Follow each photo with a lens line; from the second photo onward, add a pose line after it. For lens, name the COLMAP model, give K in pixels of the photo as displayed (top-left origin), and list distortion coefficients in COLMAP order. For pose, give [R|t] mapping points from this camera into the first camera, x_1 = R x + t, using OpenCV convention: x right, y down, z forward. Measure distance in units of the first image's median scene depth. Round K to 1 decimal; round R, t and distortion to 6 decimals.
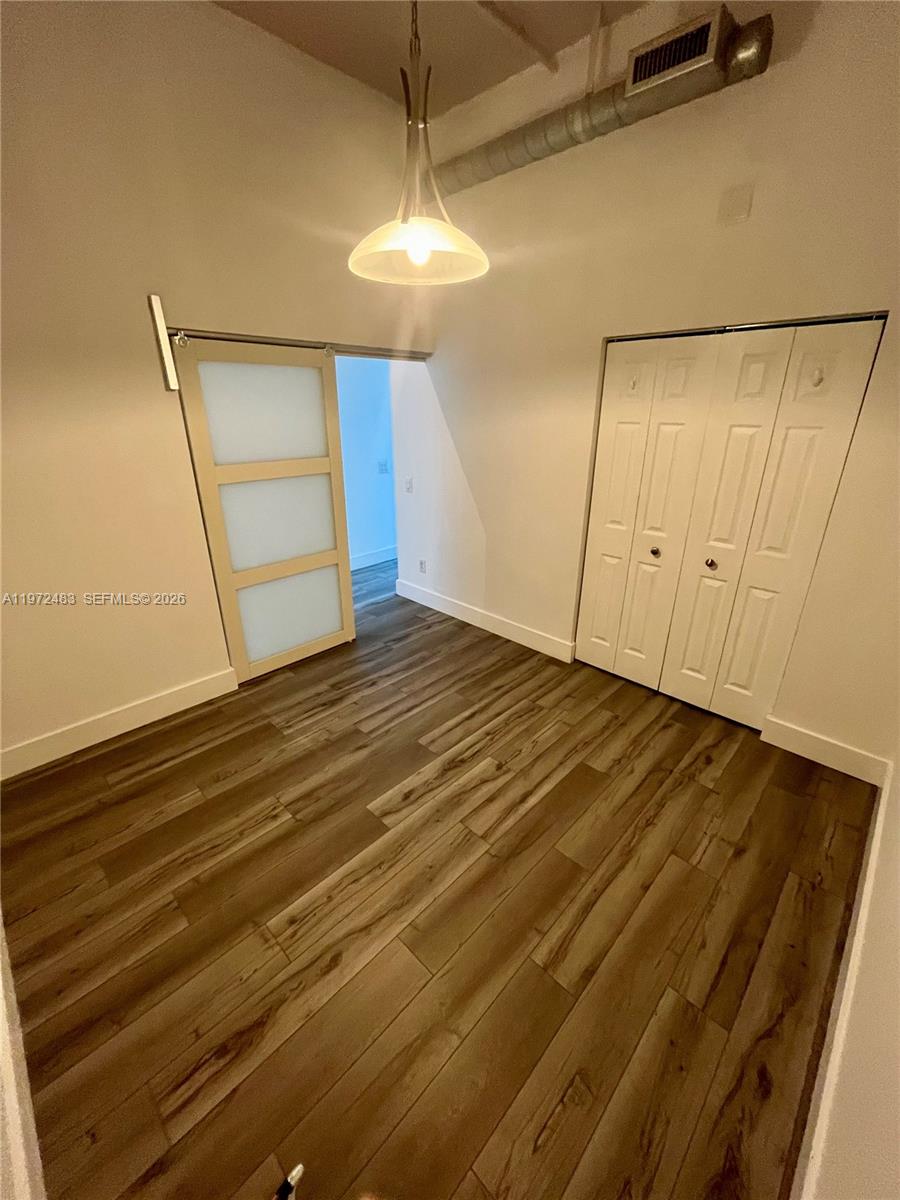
lens RADIAL K [[482.9, 0, 448.2], [0, 482.9, 598.0], [0, 0, 1]] dist [0.000884, 0.000154]
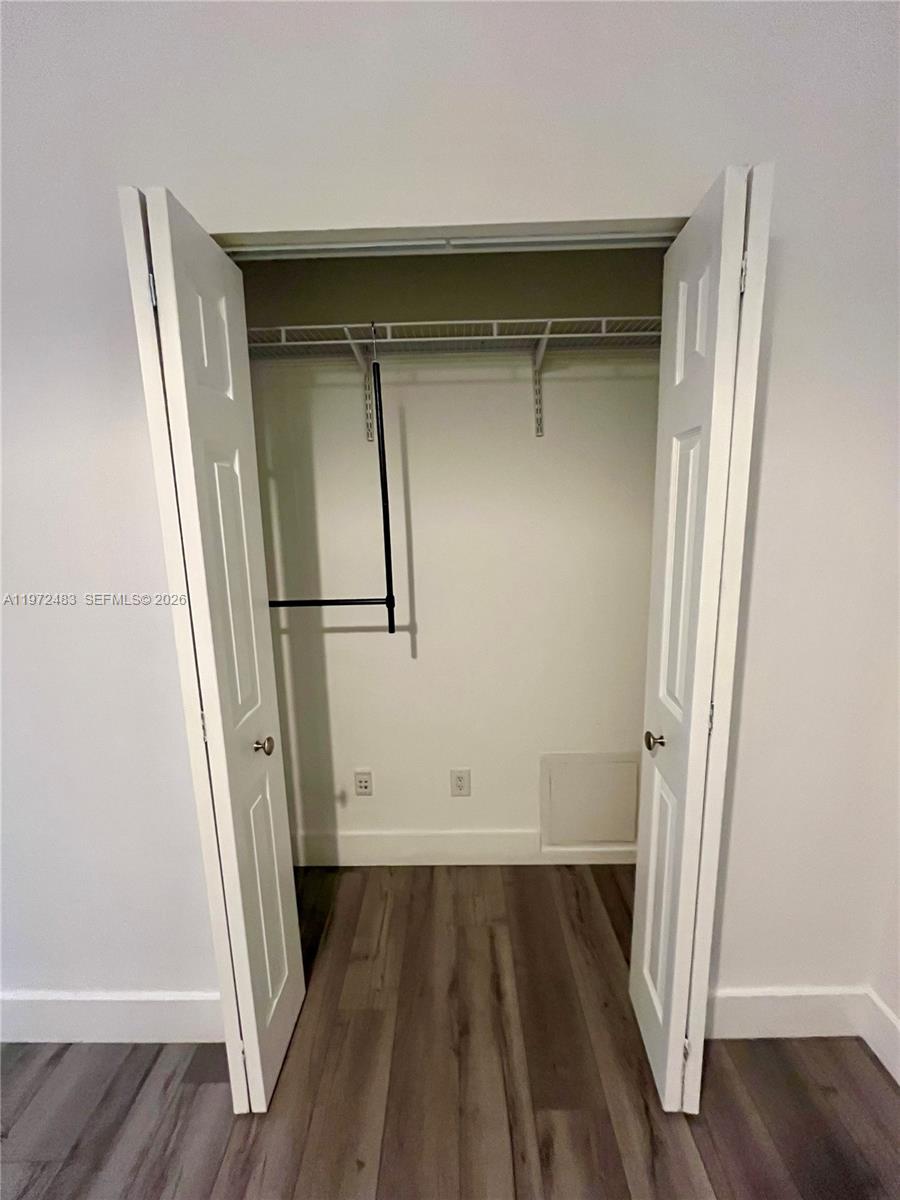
lens RADIAL K [[482.9, 0, 448.2], [0, 482.9, 598.0], [0, 0, 1]] dist [0.000884, 0.000154]
pose [[0.722192, -0.136552, 0.678080, 0.209032], [0.277897, 0.955002, -0.103656, -0.180042], [-0.633413, 0.263296, 0.727642, 0.727544]]
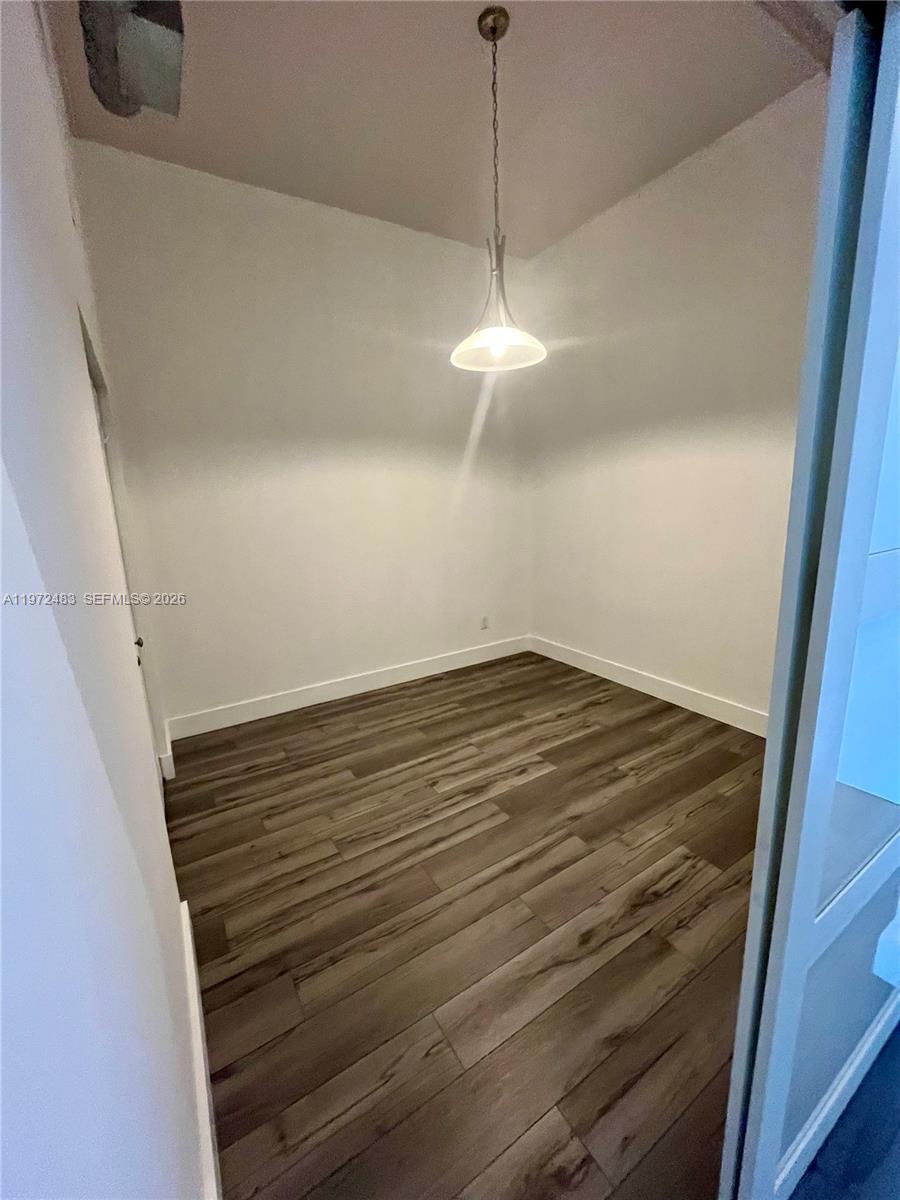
lens RADIAL K [[482.9, 0, 448.2], [0, 482.9, 598.0], [0, 0, 1]] dist [0.000884, 0.000154]
pose [[-0.970544, -0.017283, 0.240301, -0.171410], [0.119238, 0.832238, 0.541444, -0.561737], [-0.209346, 0.554149, -0.805663, 1.641555]]
